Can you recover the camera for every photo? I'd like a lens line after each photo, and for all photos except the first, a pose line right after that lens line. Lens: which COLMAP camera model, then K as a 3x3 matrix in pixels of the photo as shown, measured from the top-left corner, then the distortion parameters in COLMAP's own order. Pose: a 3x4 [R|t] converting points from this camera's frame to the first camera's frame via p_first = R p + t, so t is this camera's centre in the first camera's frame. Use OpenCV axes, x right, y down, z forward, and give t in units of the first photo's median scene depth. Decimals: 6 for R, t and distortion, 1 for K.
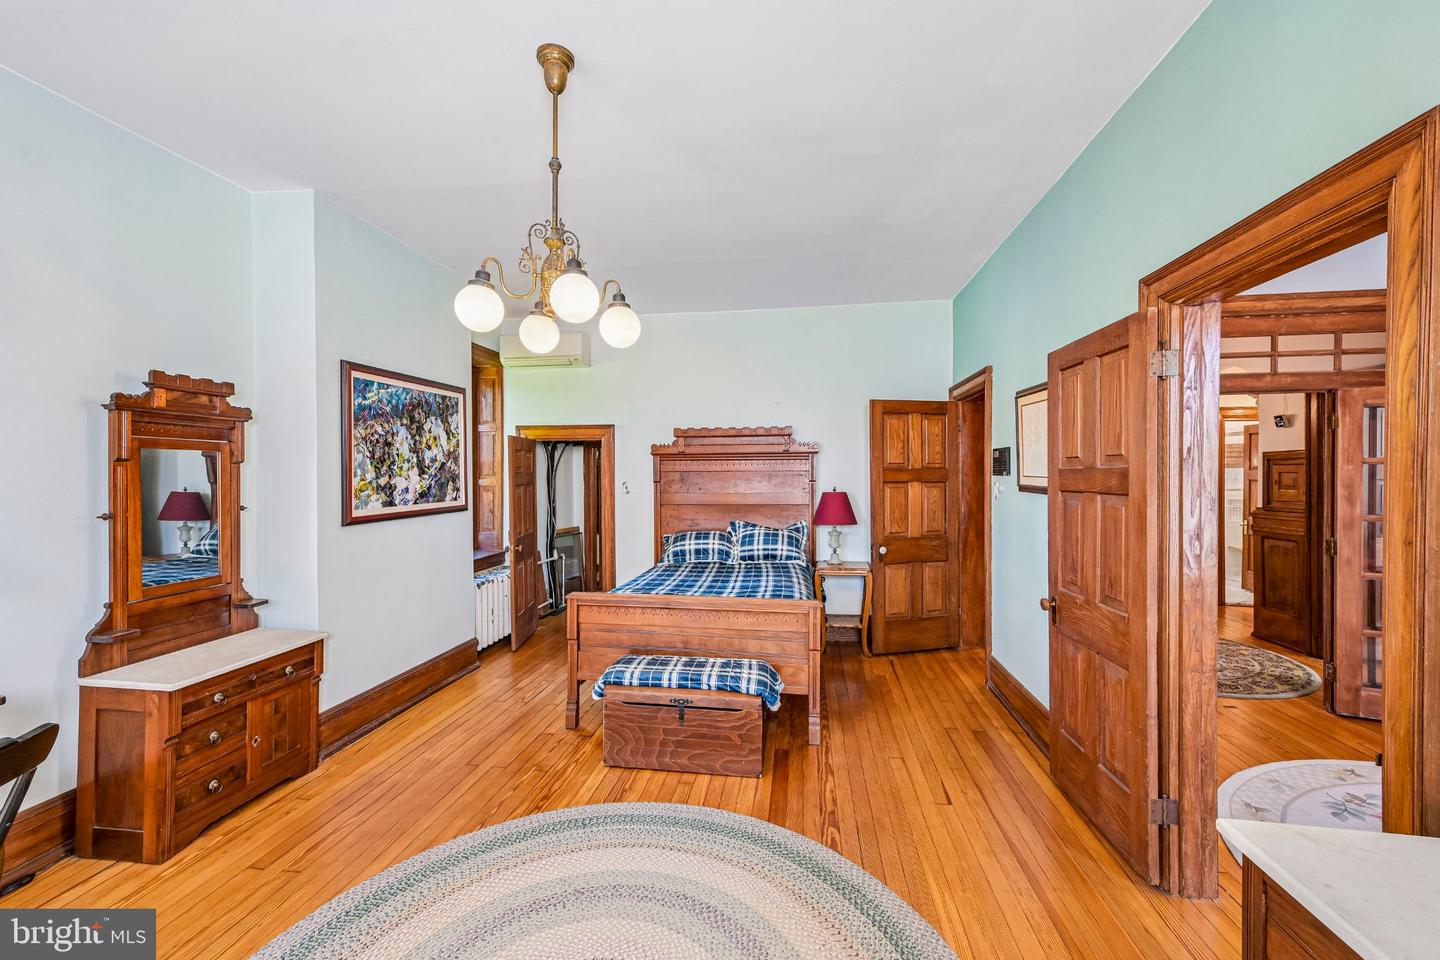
lens RADIAL K [[584.2, 0, 720.8], [0, 584.2, 486.9], [0, 0, 1]] dist [0.005777, -0.001094]
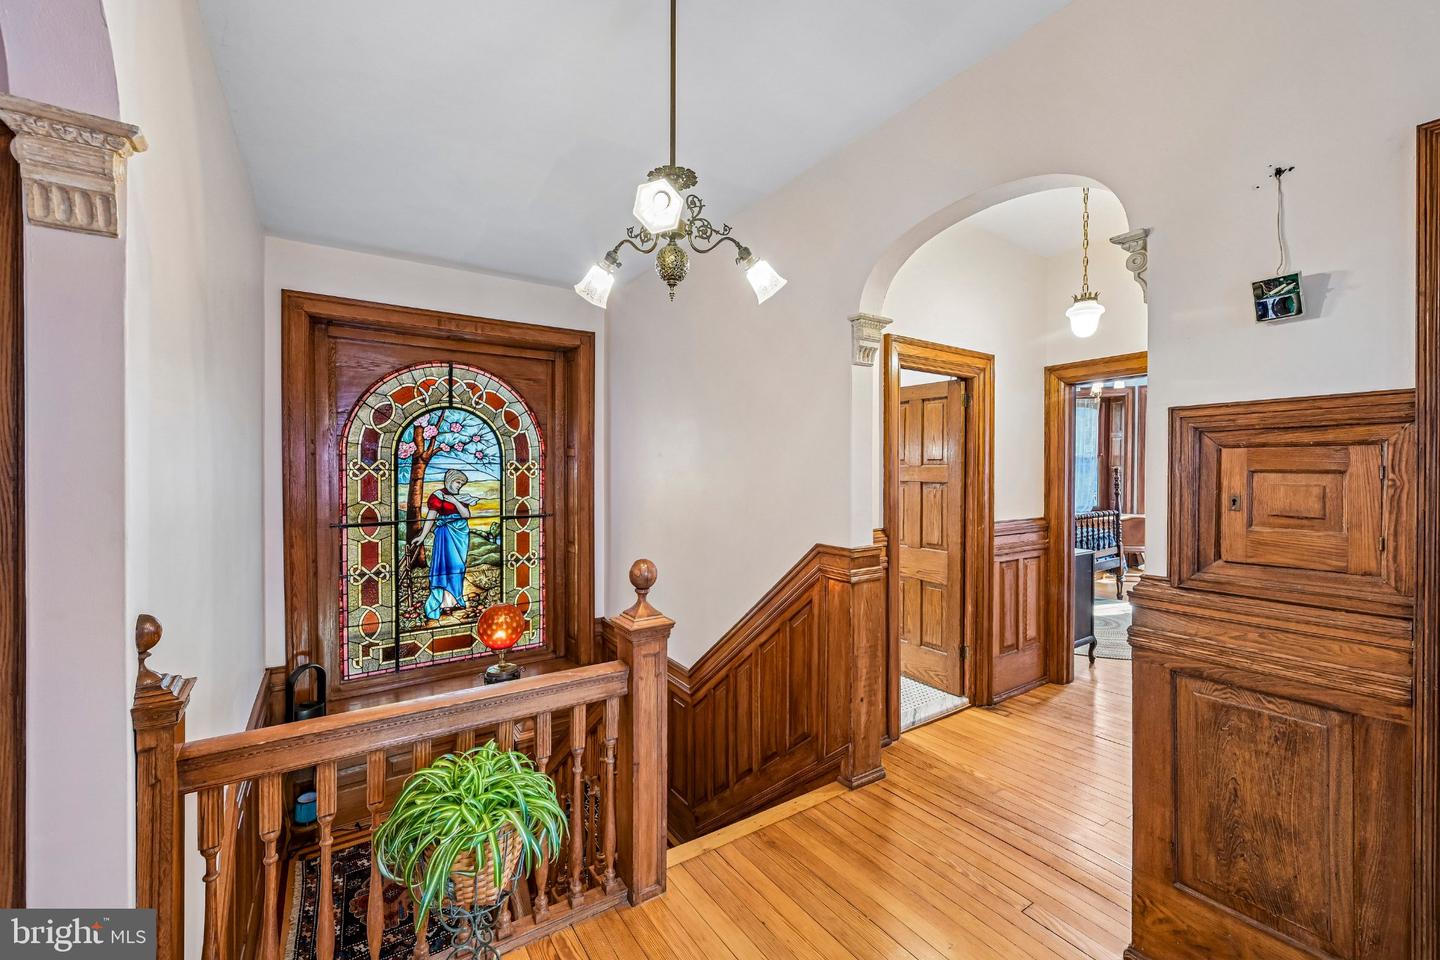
lens RADIAL K [[584.2, 0, 720.5], [0, 584.2, 473.8], [0, 0, 1]] dist [0.005777, -0.001094]
pose [[0.739592, -0.001441, 0.673054, 0.540698], [0.011197, 0.999886, -0.010164, -0.022702], [-0.672963, 0.015053, 0.739523, 0.957119]]
